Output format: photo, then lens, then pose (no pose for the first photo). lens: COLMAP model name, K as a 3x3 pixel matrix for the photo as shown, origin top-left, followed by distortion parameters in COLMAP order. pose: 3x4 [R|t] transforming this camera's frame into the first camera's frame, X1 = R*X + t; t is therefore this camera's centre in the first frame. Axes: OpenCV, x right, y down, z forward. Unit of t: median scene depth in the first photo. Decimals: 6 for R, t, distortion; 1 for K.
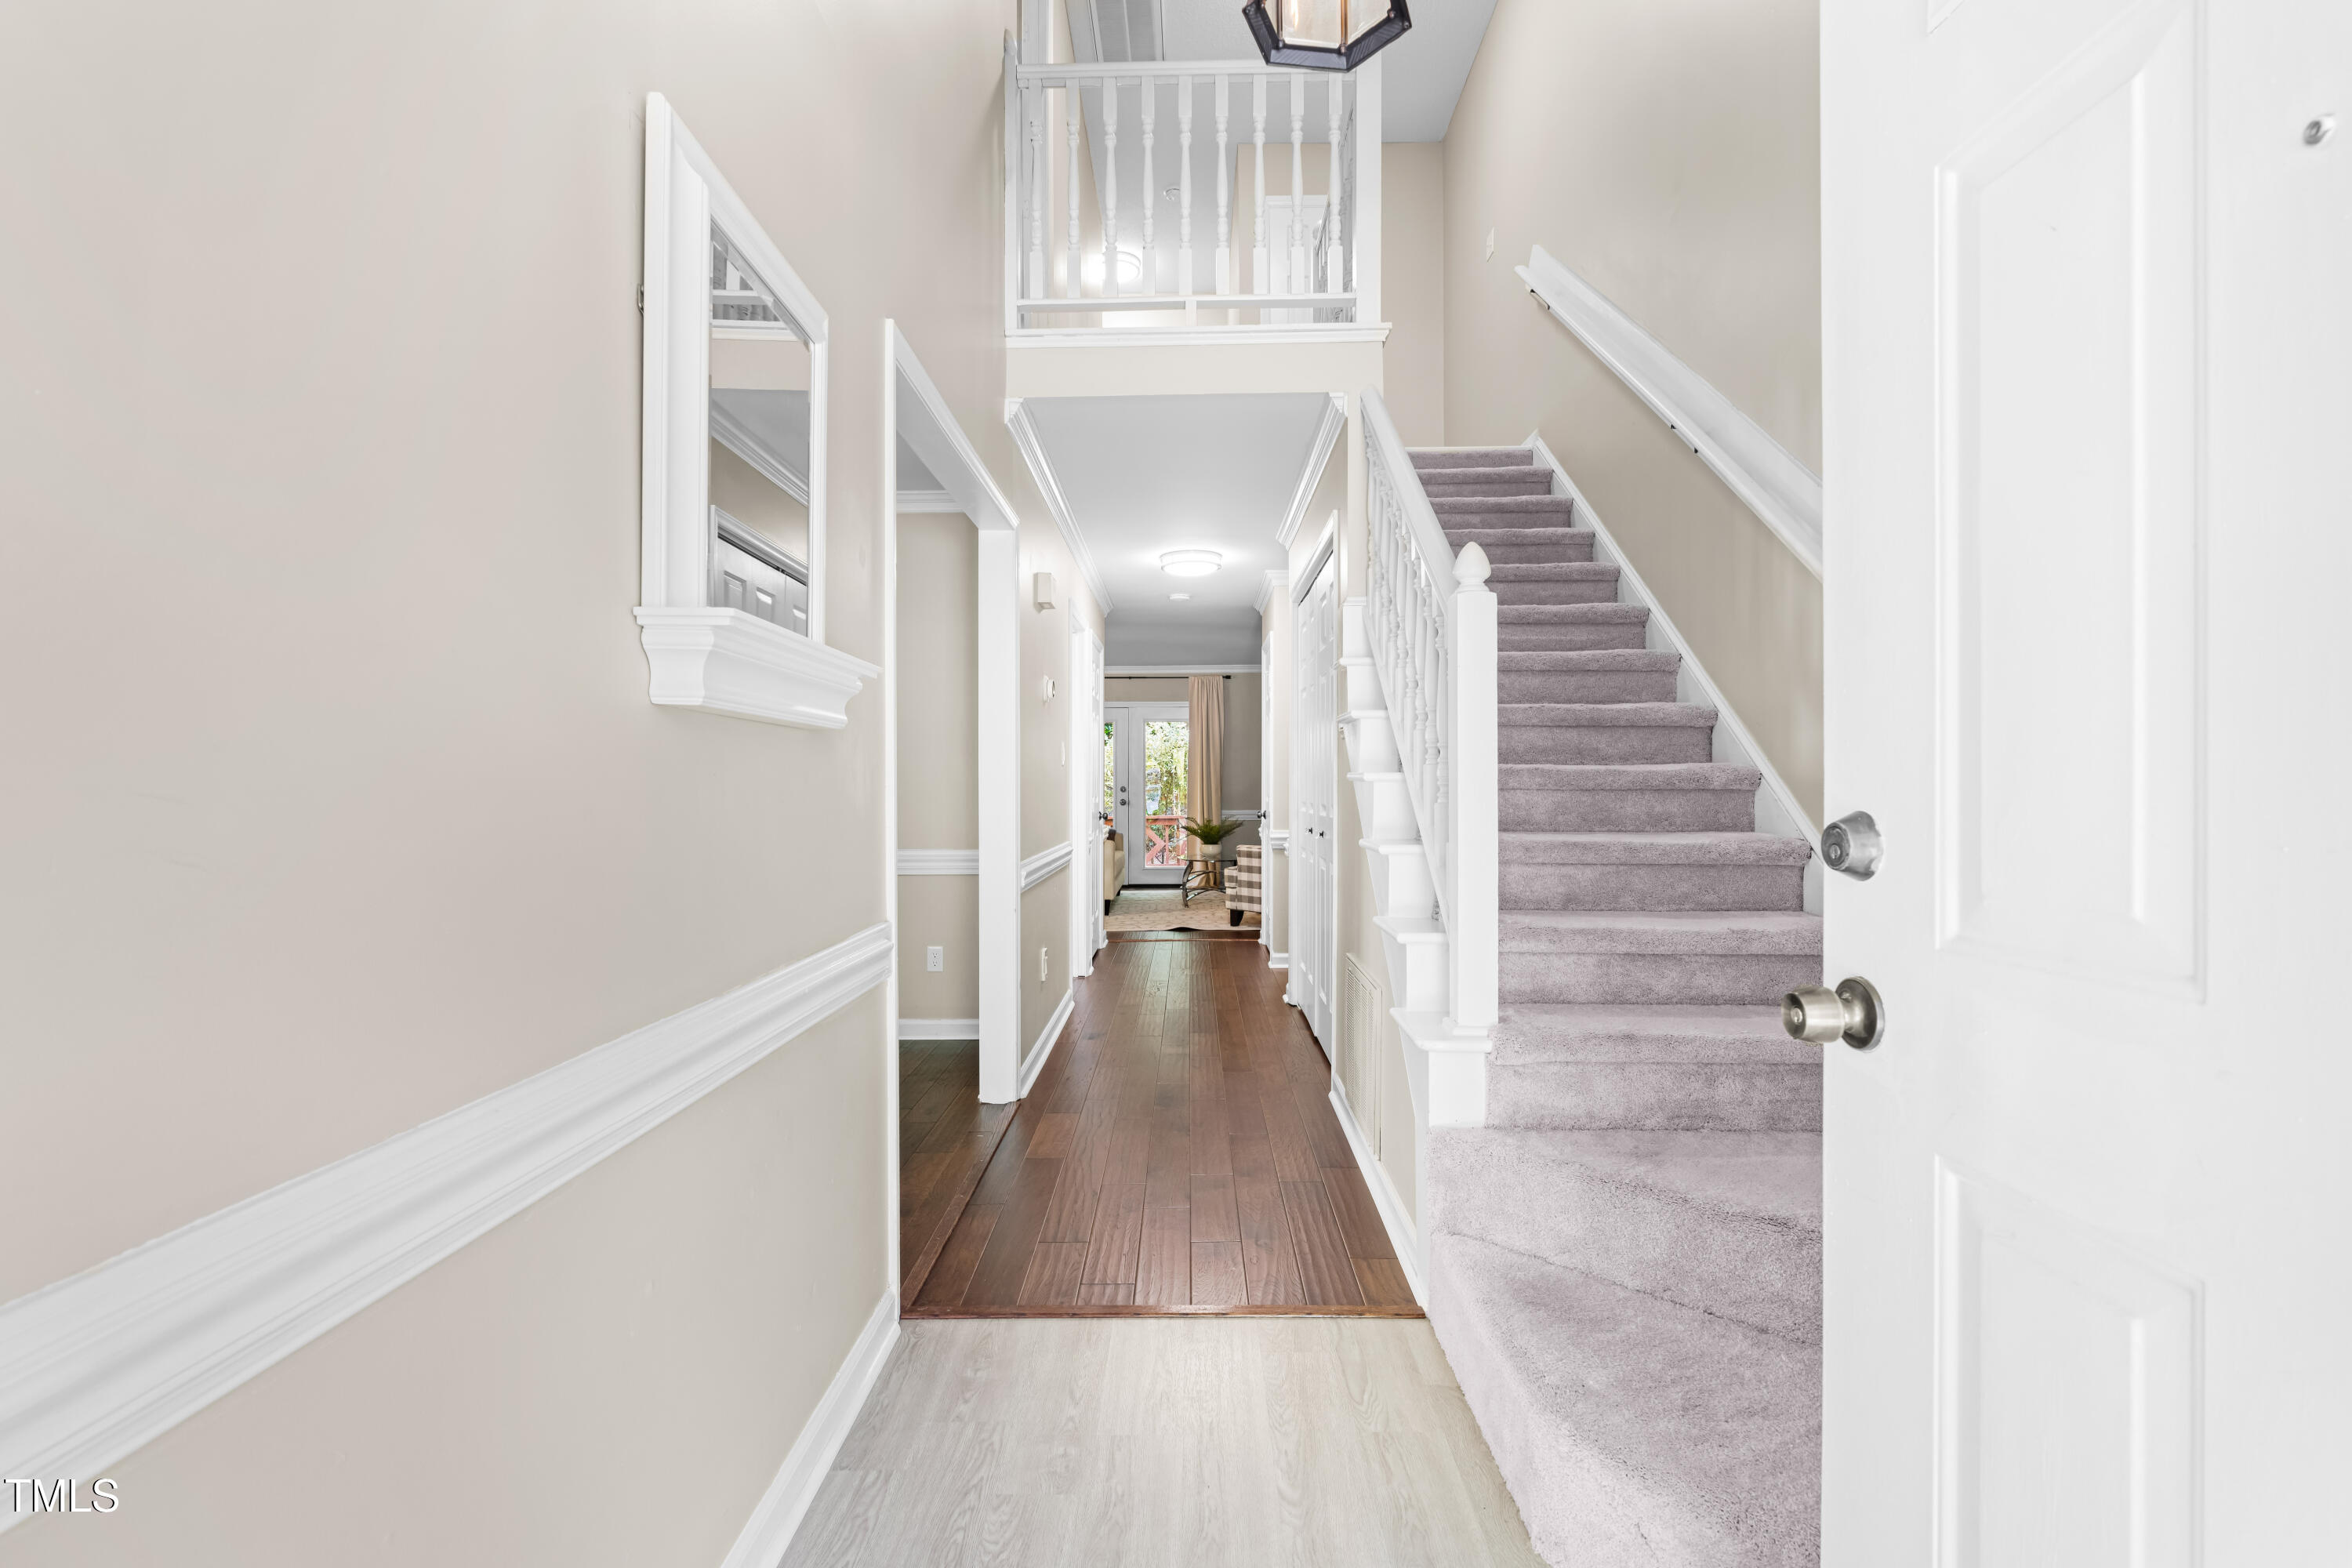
lens RADIAL K [[1071.3, 0, 1175.7], [0, 1071.3, 780.1], [0, 0, 1]] dist [0.002025, 0.000335]
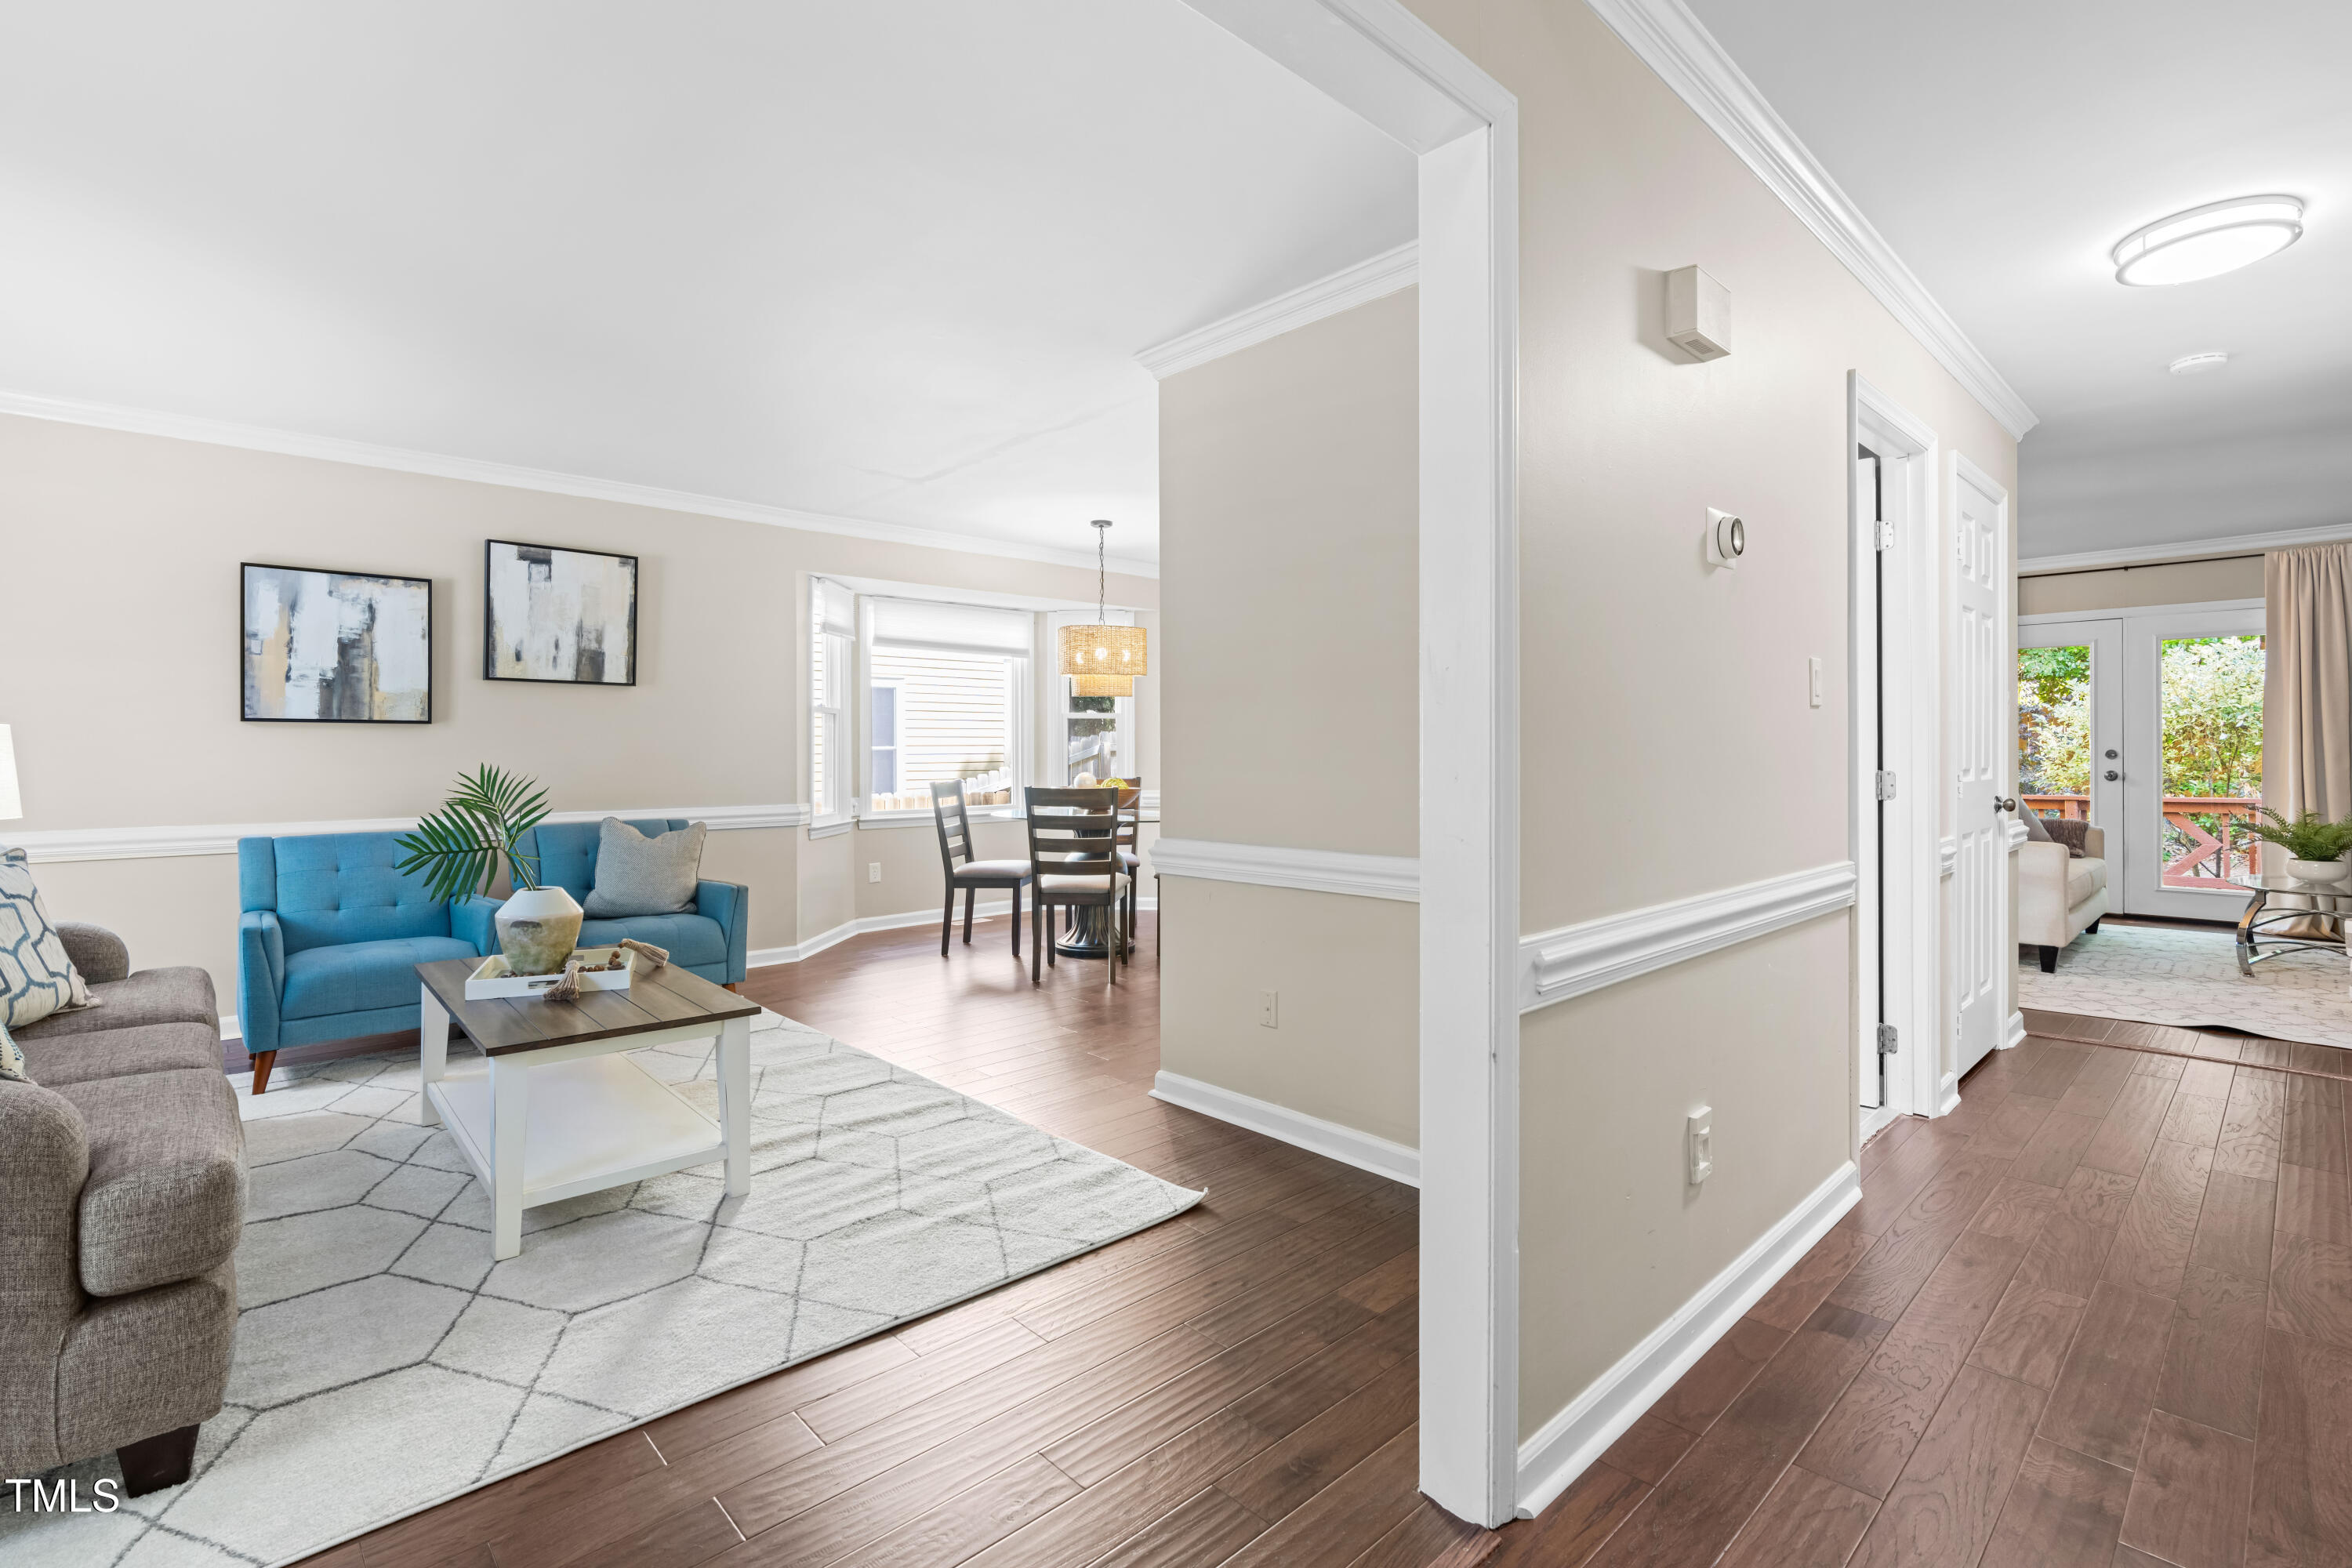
lens RADIAL K [[1071.3, 0, 1192.3], [0, 1071.3, 737.5], [0, 0, 1]] dist [0.002025, 0.000335]
pose [[0.699446, 0.010615, -0.714607, 0.022310], [-0.006449, 0.999943, 0.008542, -0.002893], [0.714656, -0.001366, 0.699474, 0.227849]]
